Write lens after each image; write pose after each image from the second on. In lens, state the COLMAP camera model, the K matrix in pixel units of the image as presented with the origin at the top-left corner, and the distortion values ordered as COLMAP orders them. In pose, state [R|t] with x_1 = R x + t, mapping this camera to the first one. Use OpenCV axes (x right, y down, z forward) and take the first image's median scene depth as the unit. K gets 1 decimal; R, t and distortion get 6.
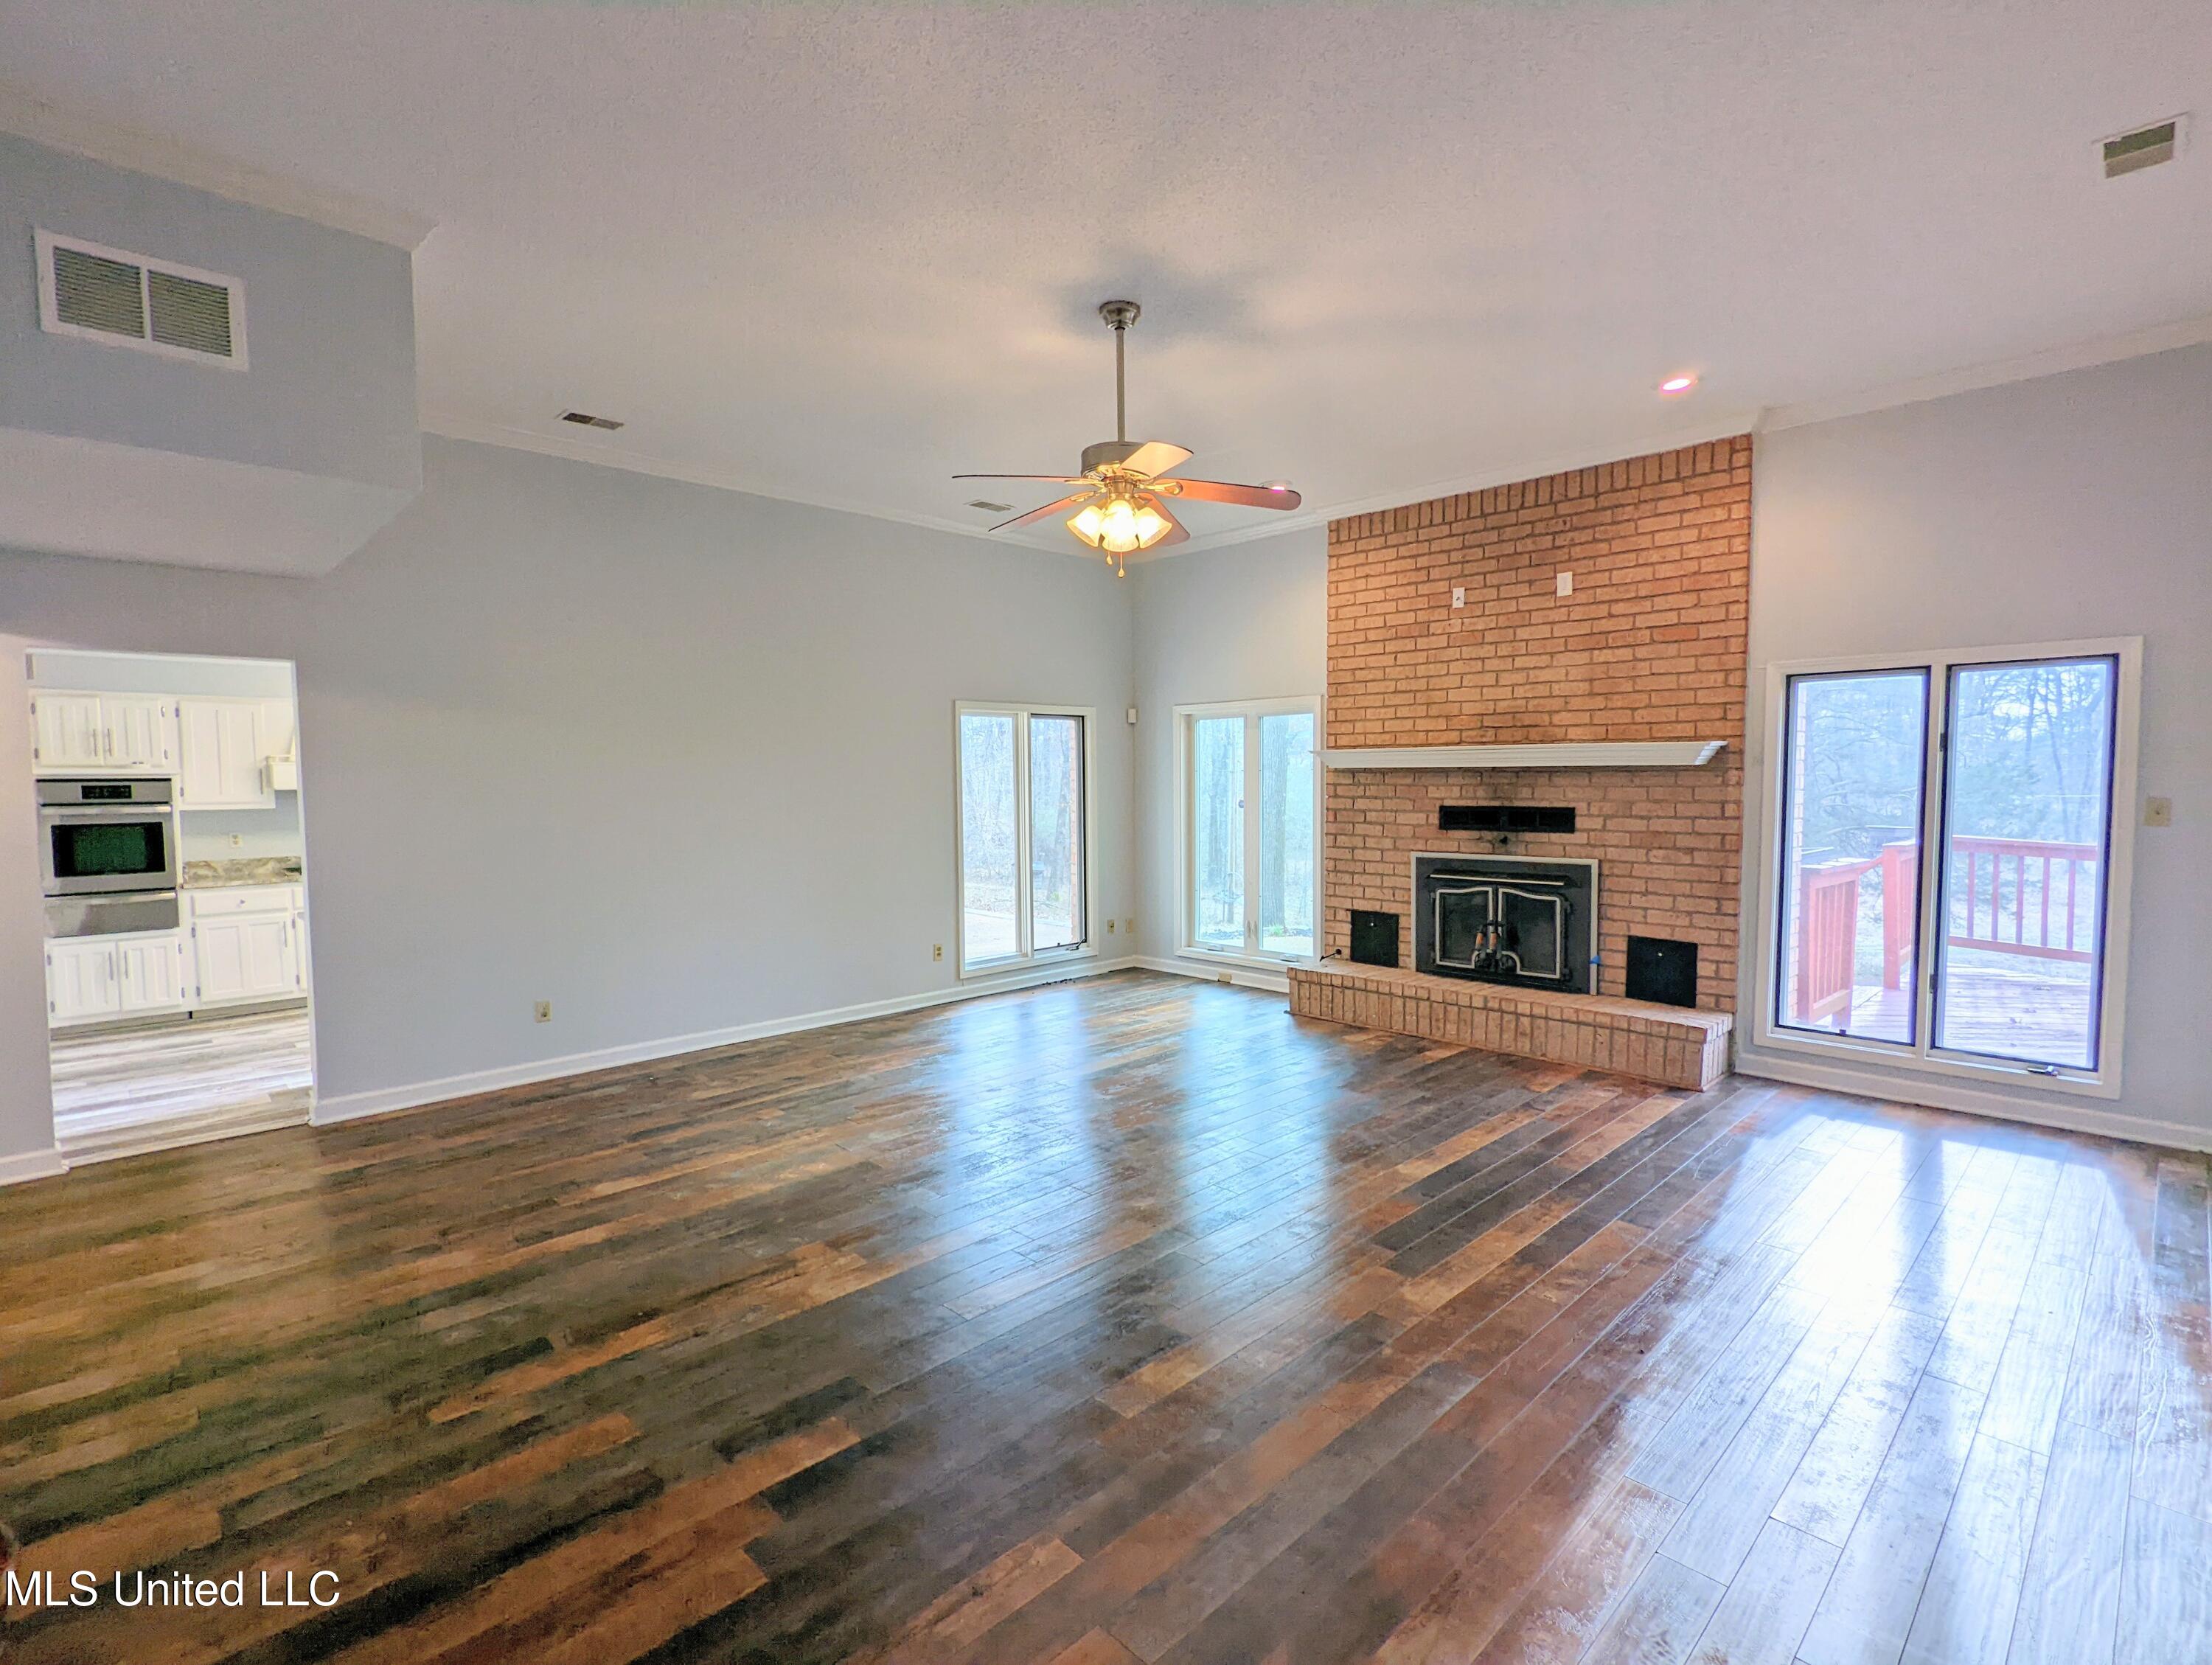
lens RADIAL K [[1050.1, 0, 1097.0], [0, 1050.1, 836.4], [0, 0, 1]] dist [0.005377, -0.003202]
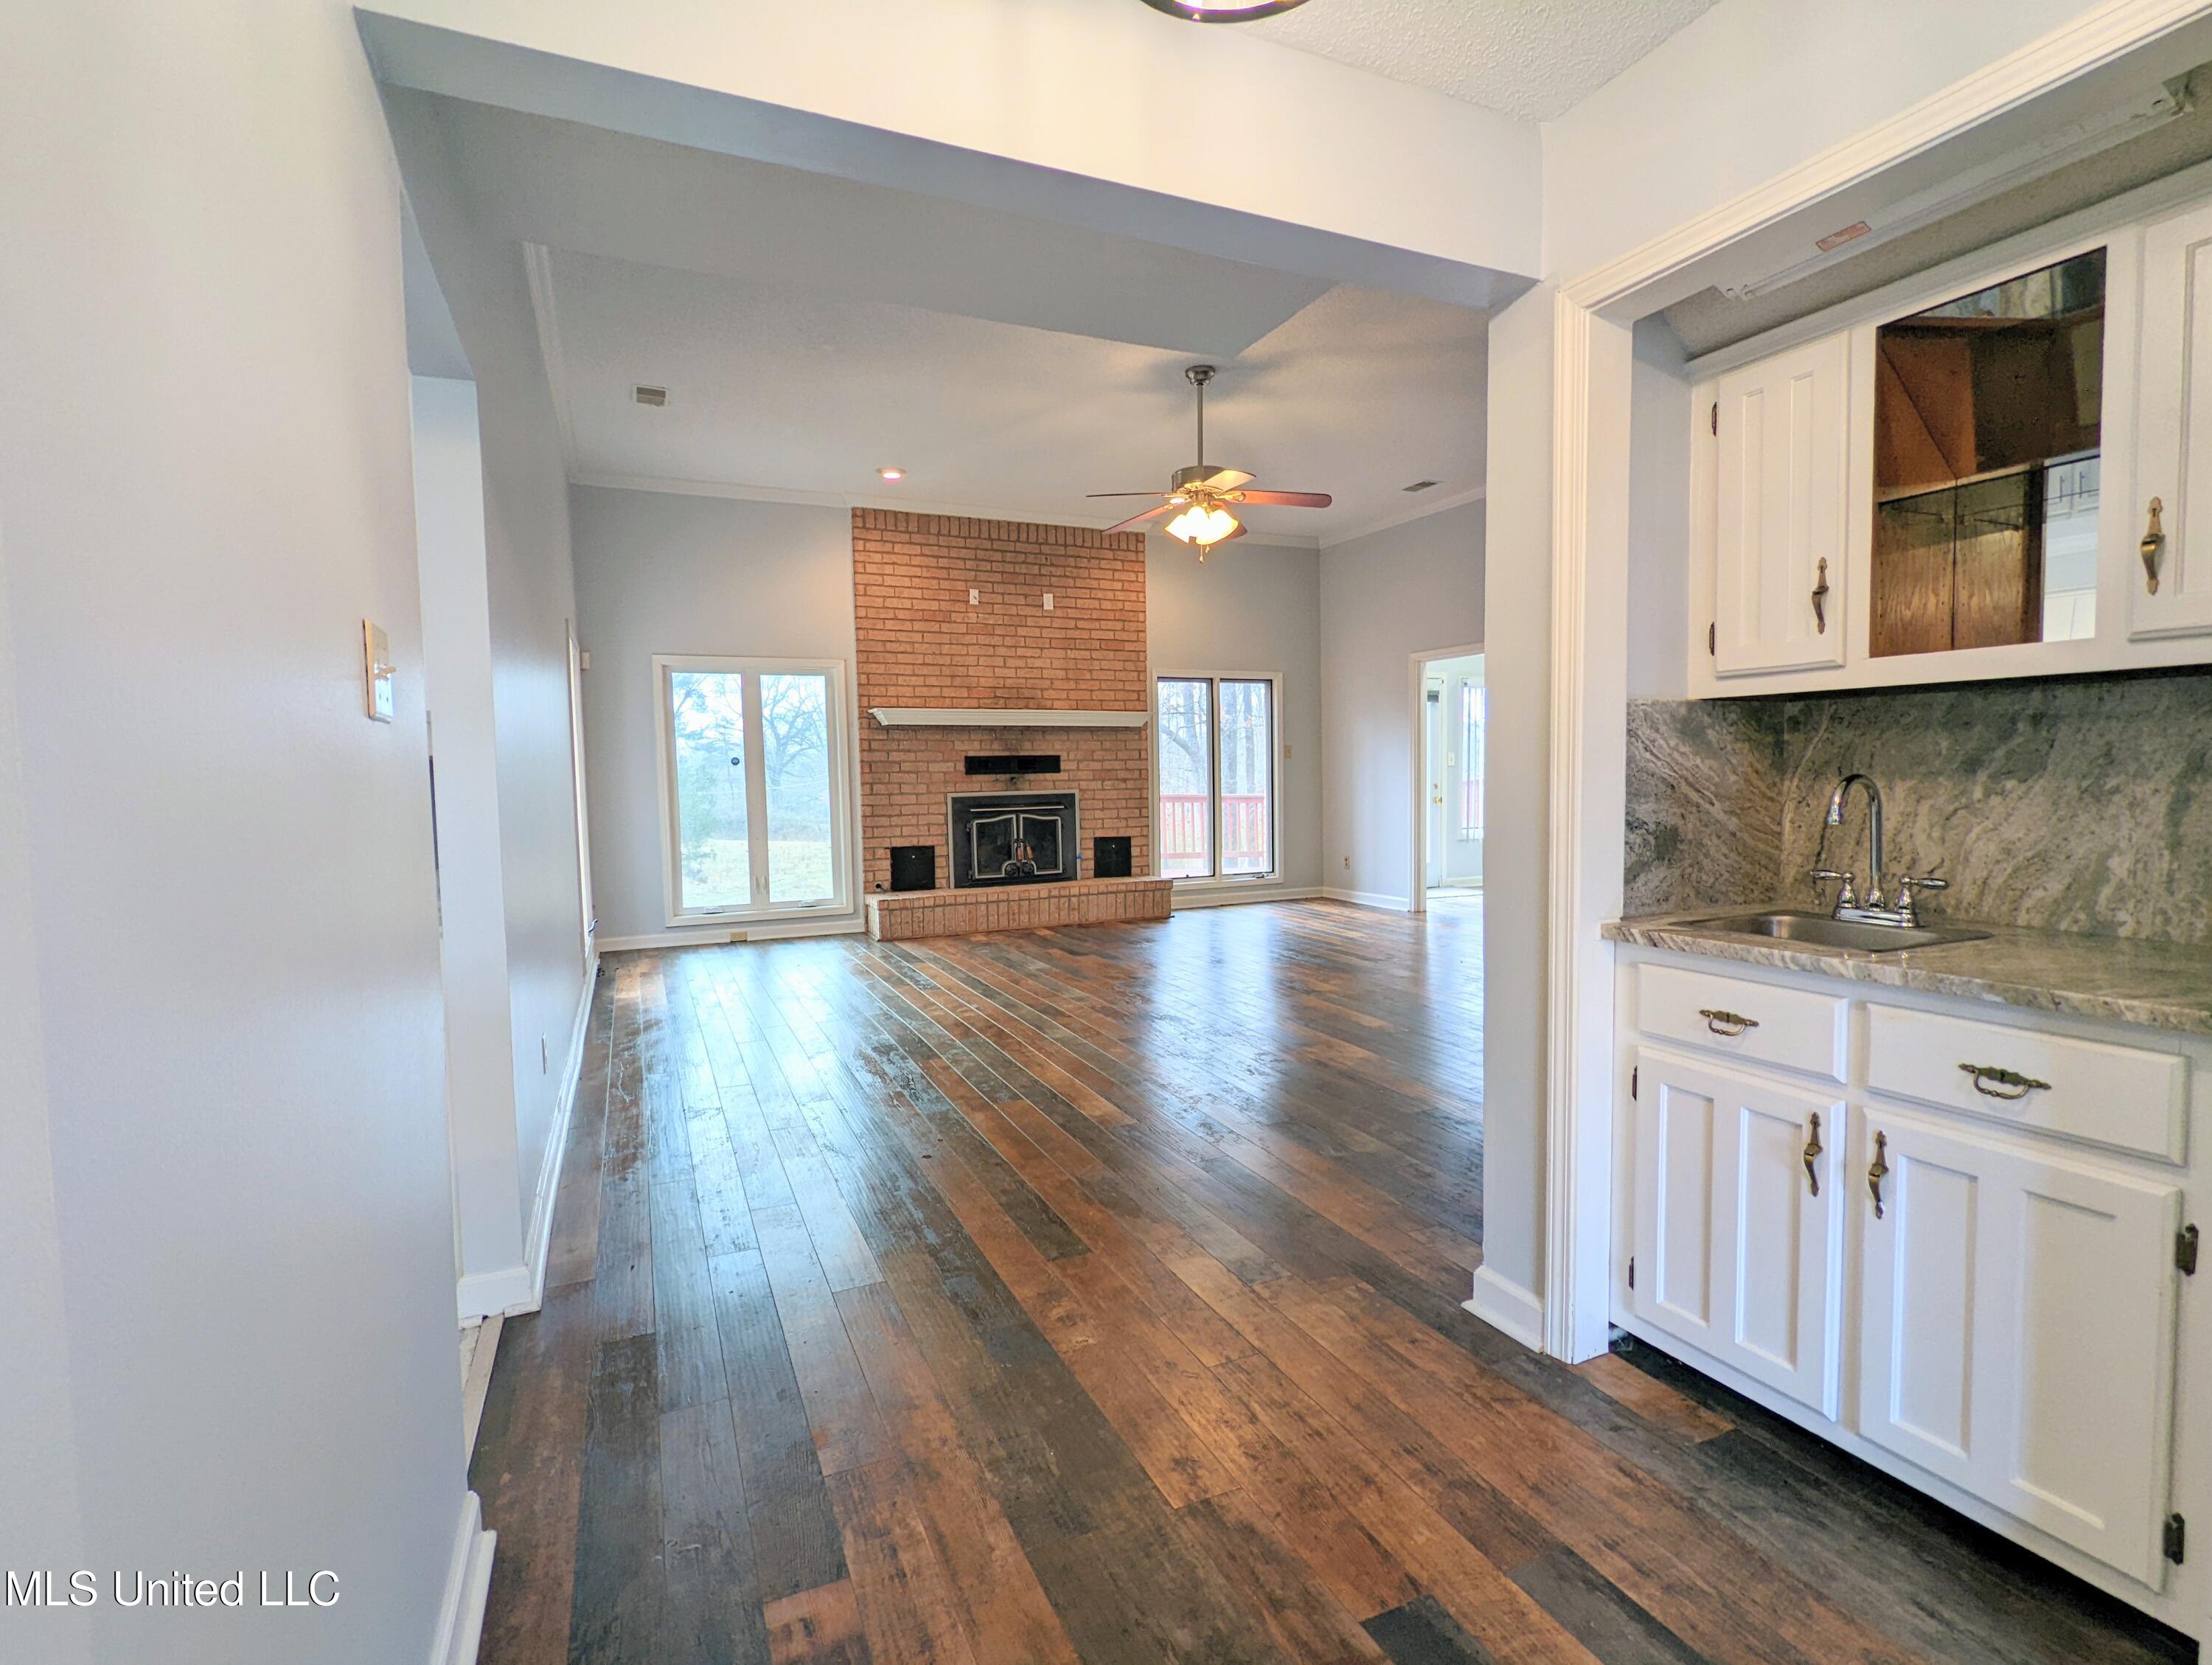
lens RADIAL K [[1050.1, 0, 1095.2], [0, 1050.1, 836.6], [0, 0, 1]] dist [0.005377, -0.003202]
pose [[0.336168, -0.054424, 0.940228, -0.903373], [0.068040, 0.997124, 0.033391, 0.039880], [-0.939341, 0.052748, 0.338904, 0.454627]]
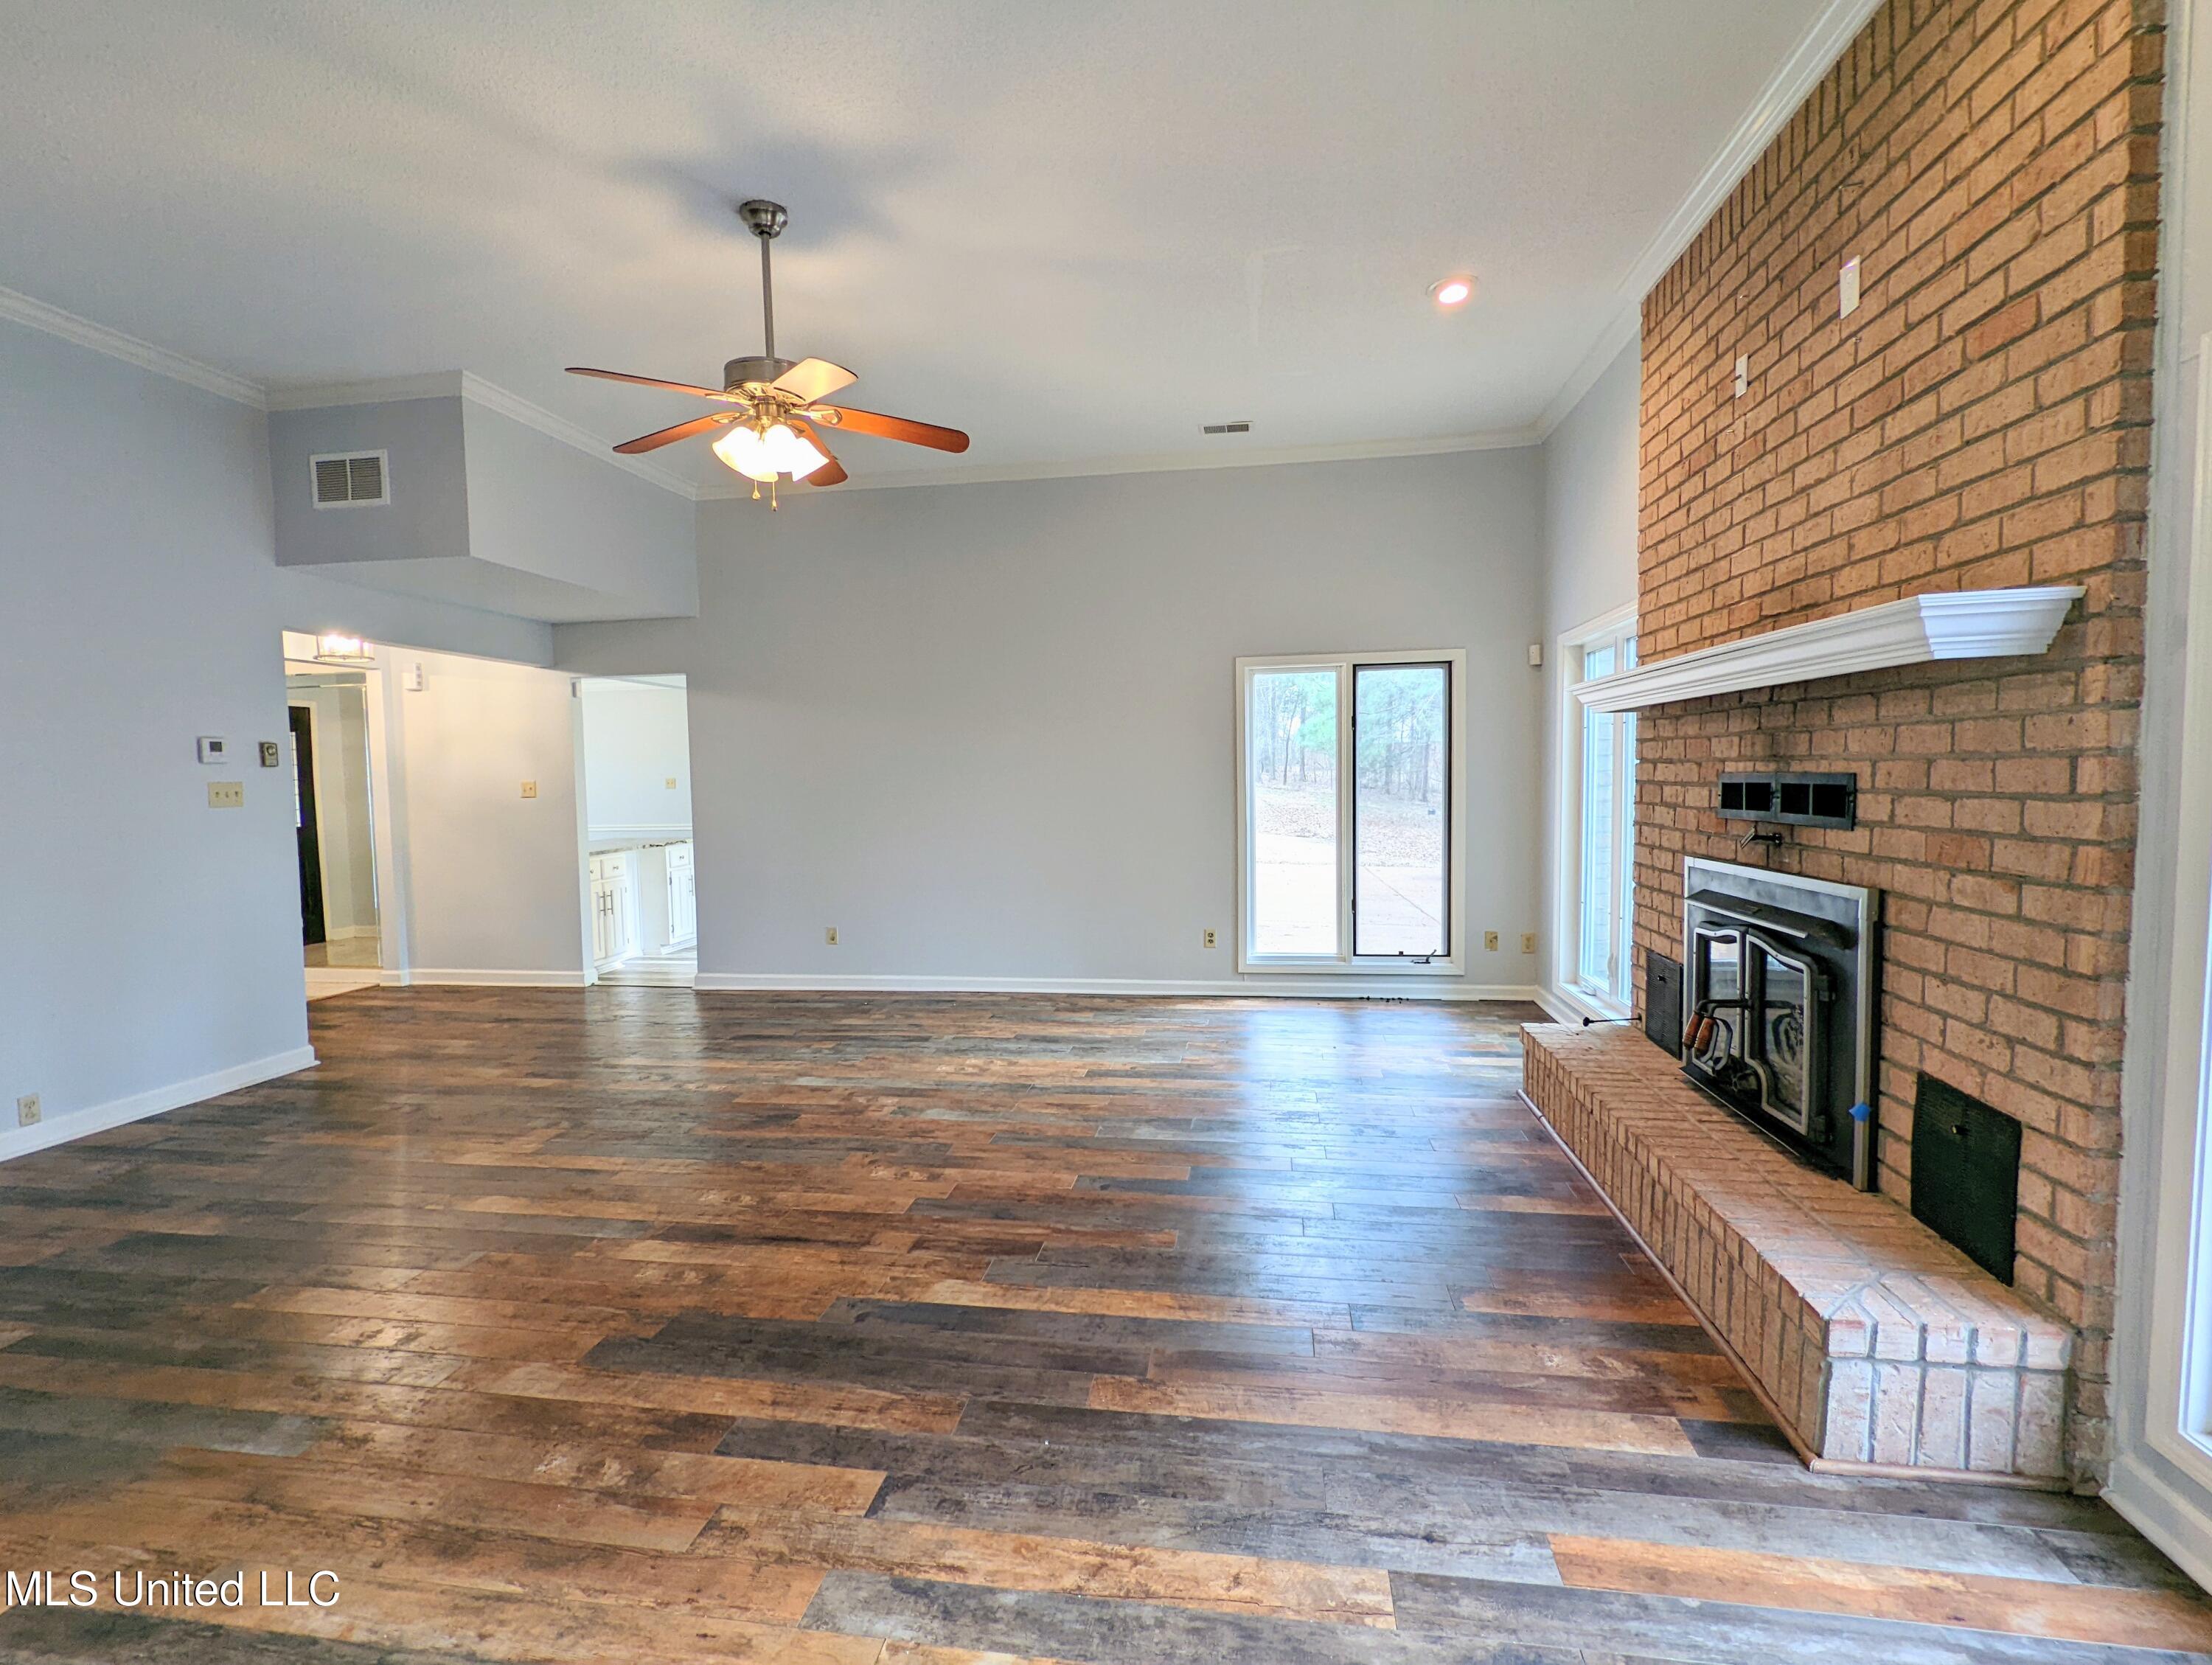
lens RADIAL K [[1050.1, 0, 1091.5], [0, 1050.1, 833.8], [0, 0, 1]] dist [0.005377, -0.003202]
pose [[0.598900, 0.043947, -0.799617, 0.613568], [-0.034455, 0.998983, 0.029098, -0.003154], [0.800083, 0.010124, 0.599805, 0.452449]]
